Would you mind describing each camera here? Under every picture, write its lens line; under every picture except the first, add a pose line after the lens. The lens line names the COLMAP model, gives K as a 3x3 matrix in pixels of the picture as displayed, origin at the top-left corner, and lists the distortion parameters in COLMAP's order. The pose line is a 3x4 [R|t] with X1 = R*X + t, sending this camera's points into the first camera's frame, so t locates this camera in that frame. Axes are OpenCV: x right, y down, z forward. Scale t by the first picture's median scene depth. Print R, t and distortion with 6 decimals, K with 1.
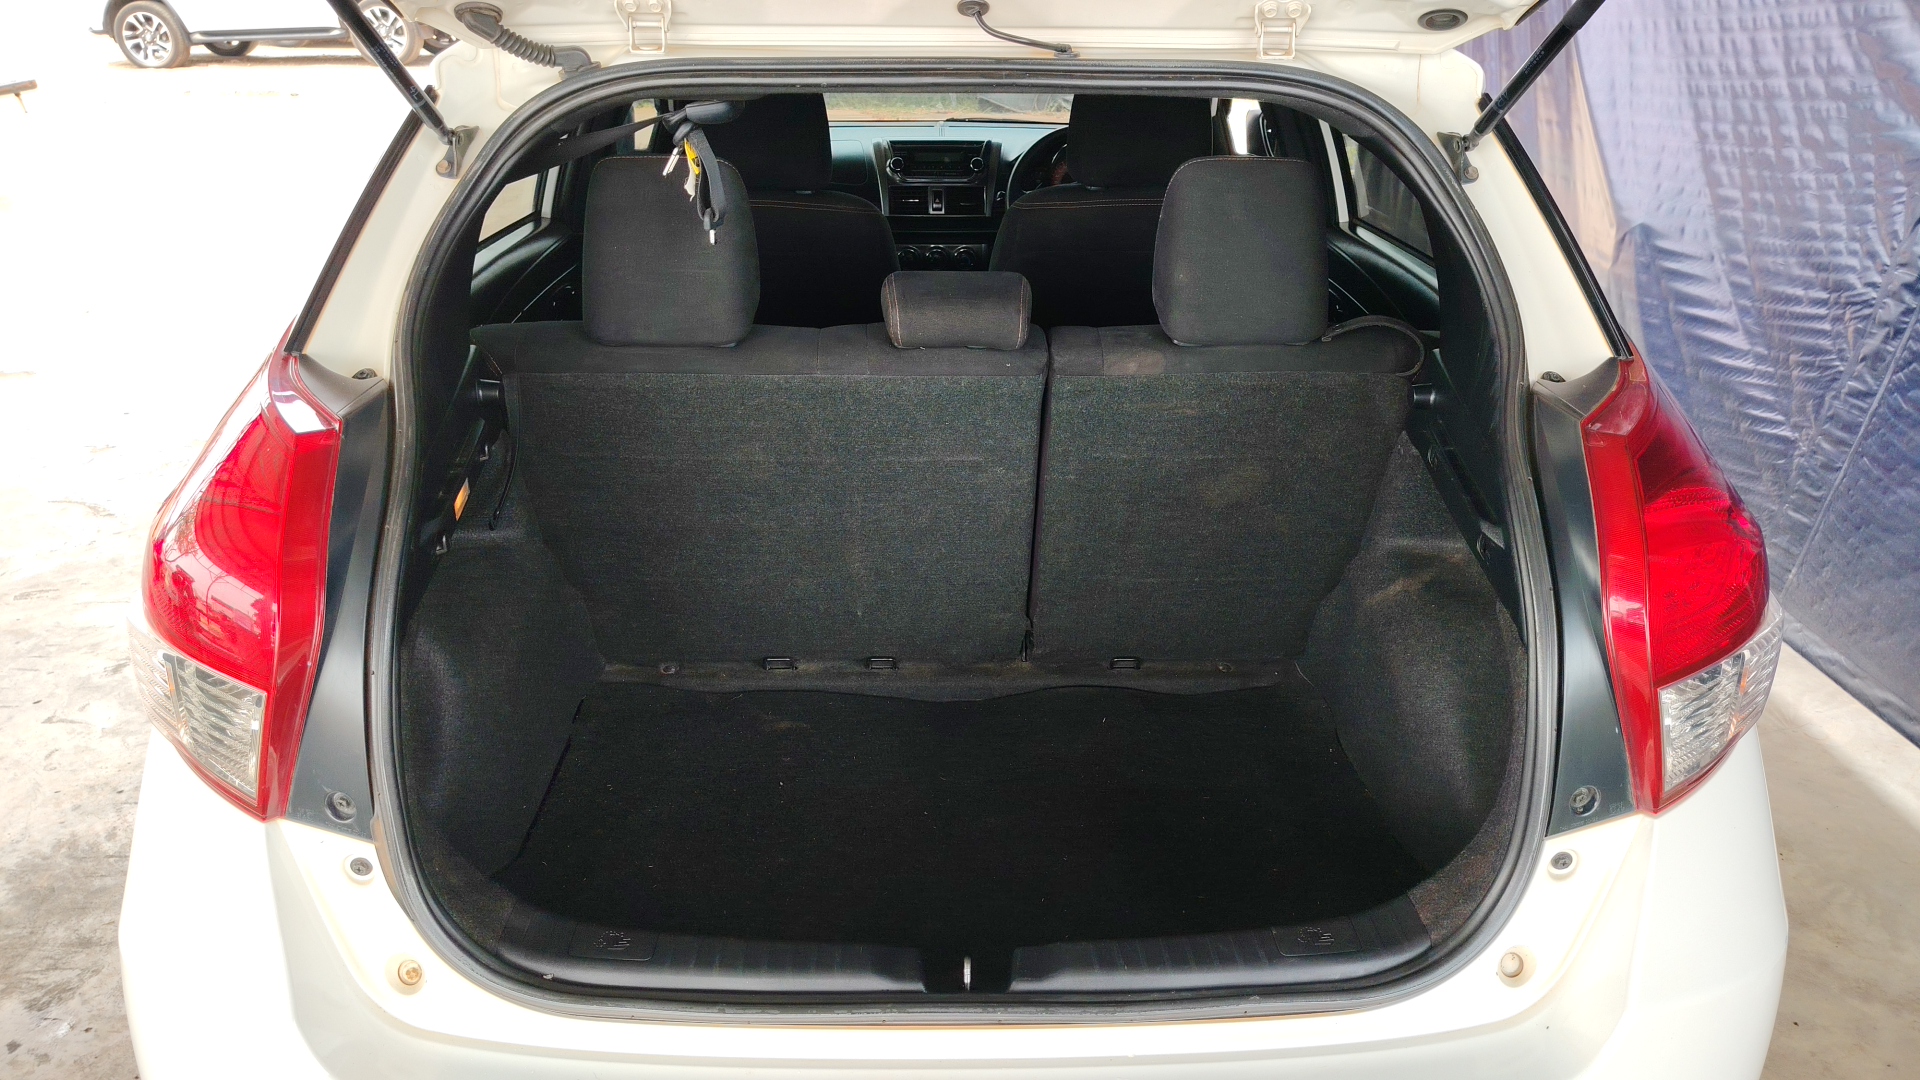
lens RADIAL K [[1367.1, 0, 962.8], [0, 1367.1, 531.8], [0, 0, 1]] dist [0.037388, -0.035381]
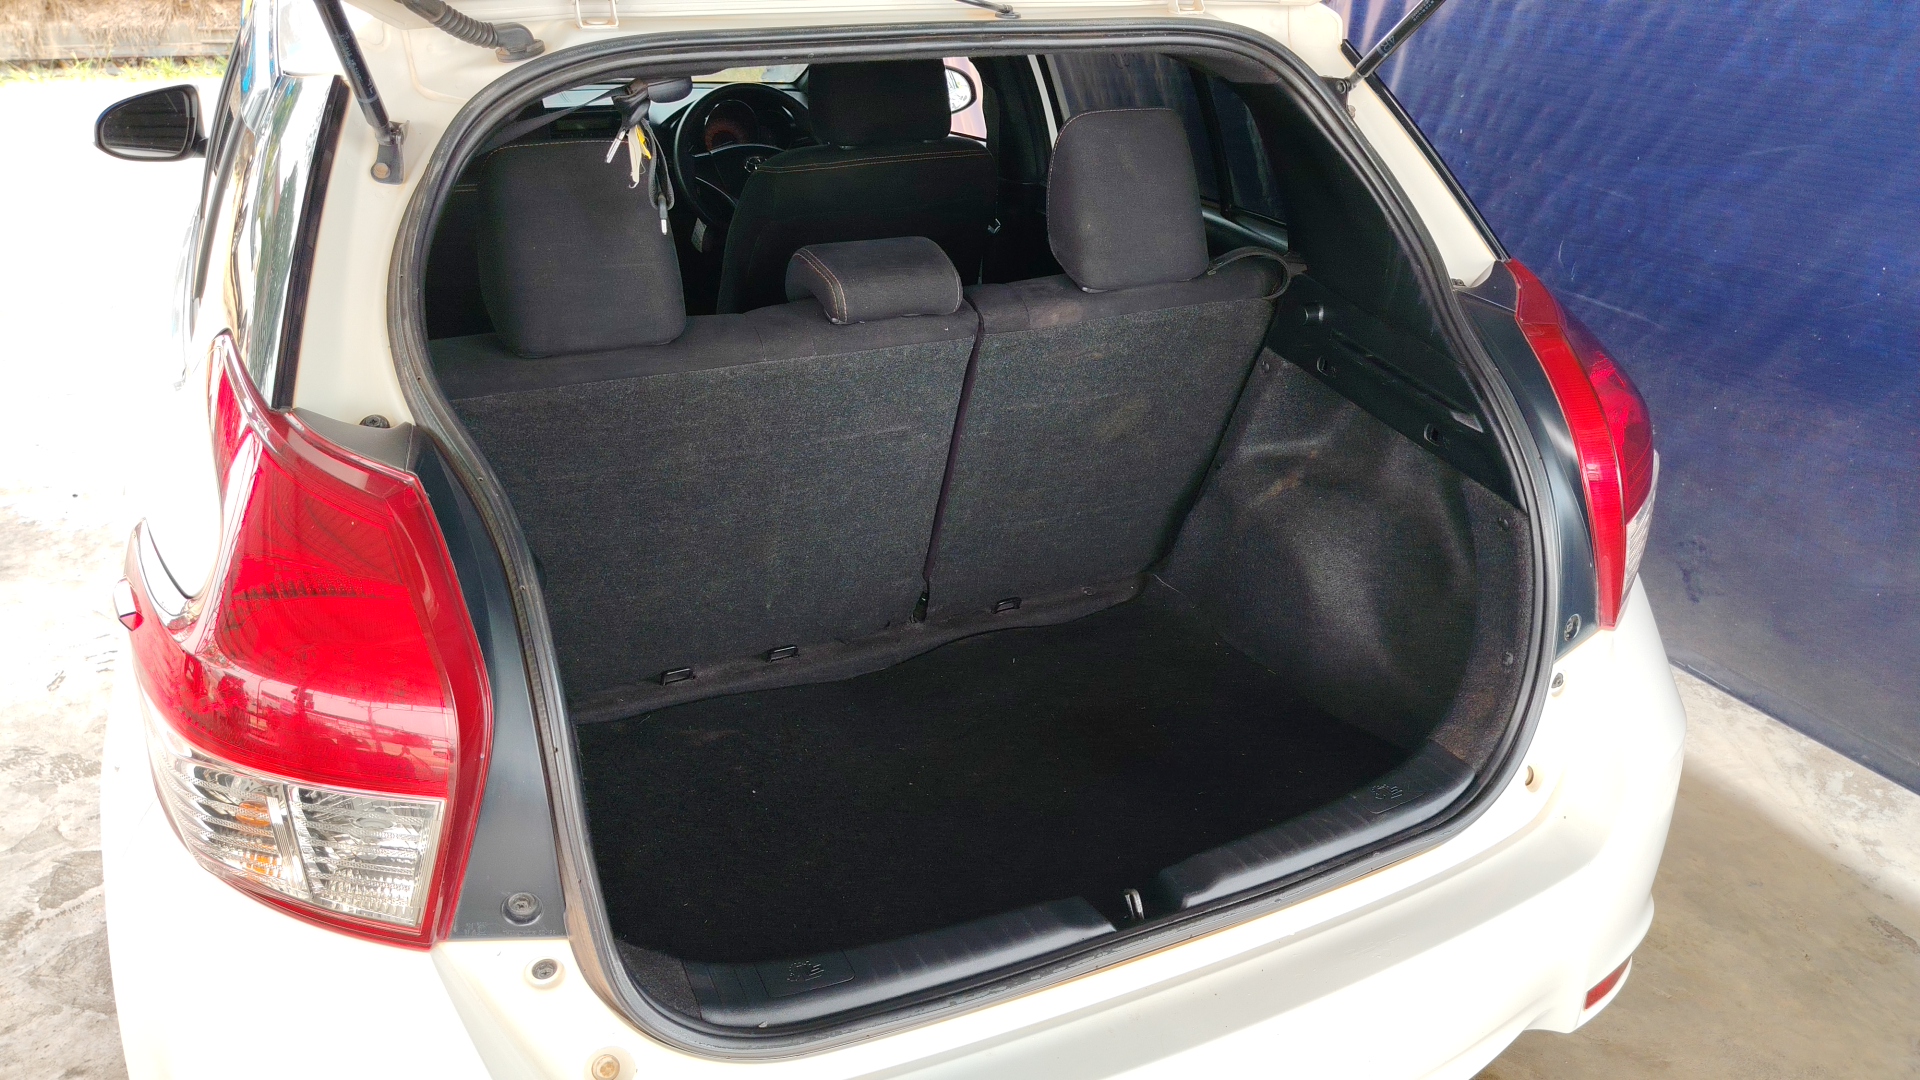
lens RADIAL K [[1367.1, 0, 974.0], [0, 1367.1, 550.5], [0, 0, 1]] dist [0.037388, -0.035381]
pose [[0.912191, -0.174628, 0.370693, -0.349738], [0.157491, 0.984571, 0.076267, -0.035269], [-0.378292, -0.011189, 0.925619, 0.058060]]
